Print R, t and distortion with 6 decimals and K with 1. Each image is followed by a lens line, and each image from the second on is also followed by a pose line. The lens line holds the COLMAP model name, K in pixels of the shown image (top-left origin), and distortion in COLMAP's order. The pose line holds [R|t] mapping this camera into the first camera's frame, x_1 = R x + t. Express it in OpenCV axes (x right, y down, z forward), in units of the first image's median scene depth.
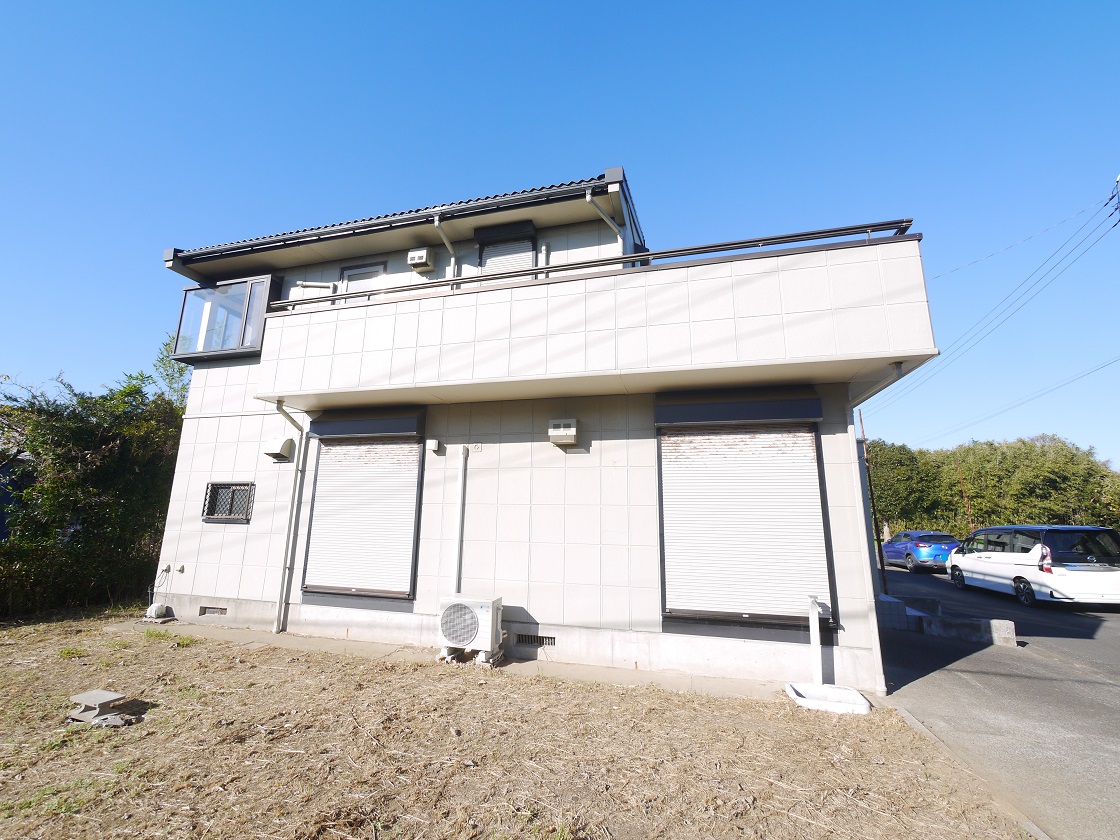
lens RADIAL K [[464.7, 0, 559.0], [0, 464.7, 420.9], [0, 0, 1]] dist [-0.006281, 0.000108]
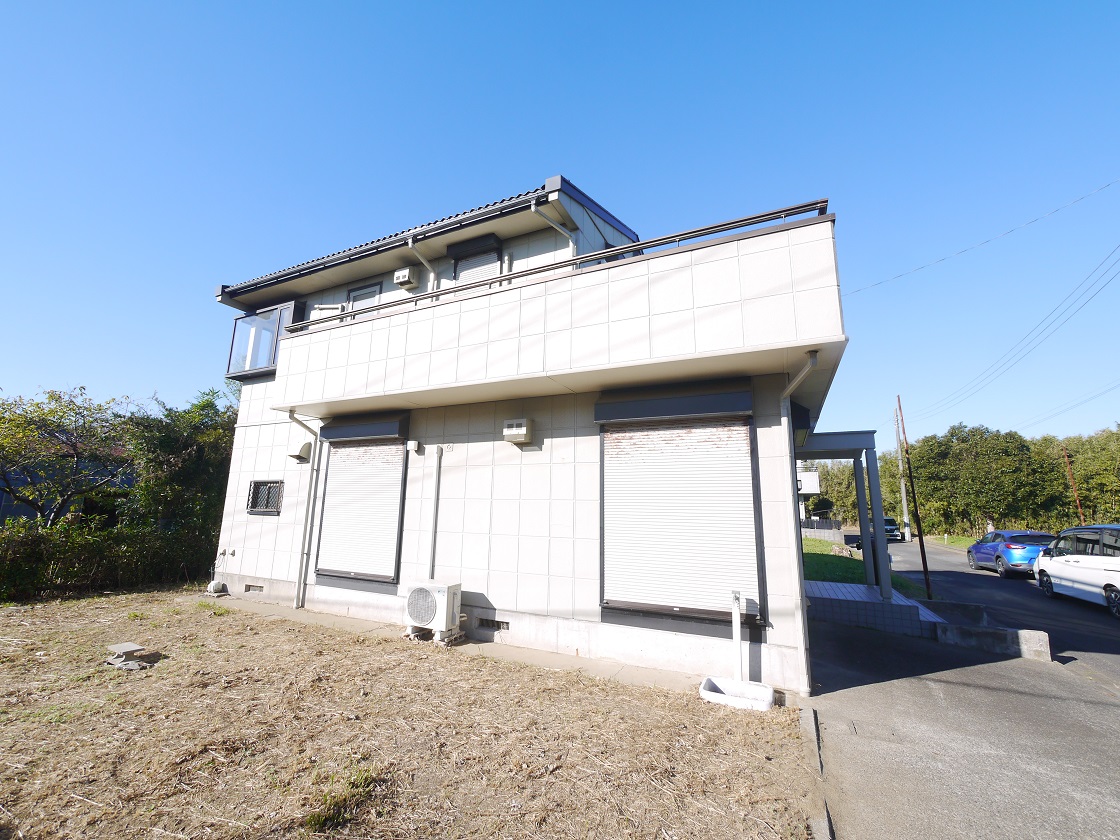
lens RADIAL K [[464.7, 0, 559.0], [0, 464.7, 420.9], [0, 0, 1]] dist [-0.006281, 0.000108]
pose [[0.983248, -0.029527, -0.179868, 0.275842], [0.031159, 0.999495, 0.006253, -0.003224], [0.179592, -0.011753, 0.983671, -0.028622]]
